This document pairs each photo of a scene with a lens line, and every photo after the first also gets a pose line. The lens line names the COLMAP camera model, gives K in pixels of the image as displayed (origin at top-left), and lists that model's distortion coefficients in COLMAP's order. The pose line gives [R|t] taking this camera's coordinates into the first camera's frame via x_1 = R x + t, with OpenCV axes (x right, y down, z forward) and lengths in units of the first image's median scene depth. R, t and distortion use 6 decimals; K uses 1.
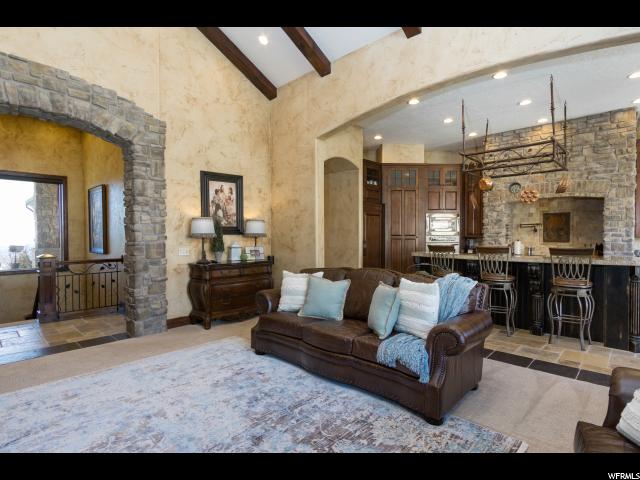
lens RADIAL K [[337.9, 0, 318.4], [0, 337.9, 240.5], [0, 0, 1]] dist [-0.005156, 0.000242]
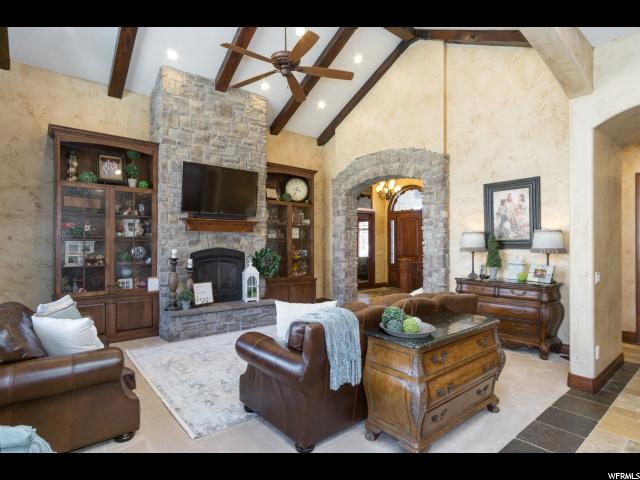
lens RADIAL K [[337.9, 0, 318.5], [0, 337.9, 241.7], [0, 0, 1]] dist [-0.005156, 0.000242]
pose [[-0.117583, -0.003417, -0.993057, 0.669688], [-0.017708, 0.999842, -0.001343, -0.026836], [0.992905, 0.017427, -0.117625, 0.611263]]
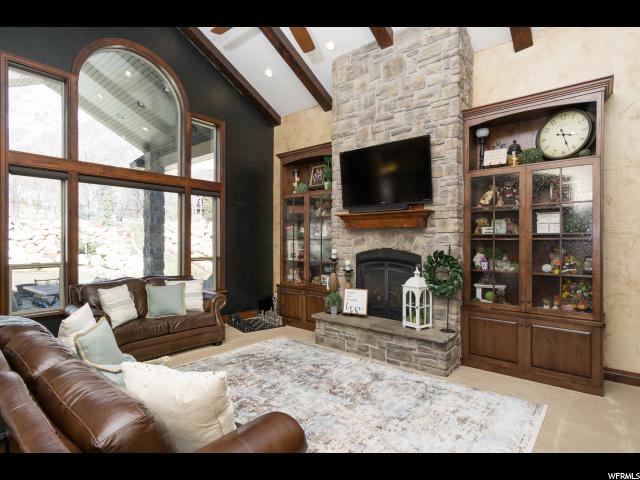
lens RADIAL K [[337.9, 0, 322.2], [0, 337.9, 241.6], [0, 0, 1]] dist [-0.005156, 0.000242]
pose [[-0.997485, 0.005001, -0.070698, -0.139776], [0.003303, 0.999704, 0.024119, -0.041011], [0.070798, 0.023825, -0.997206, 0.998828]]
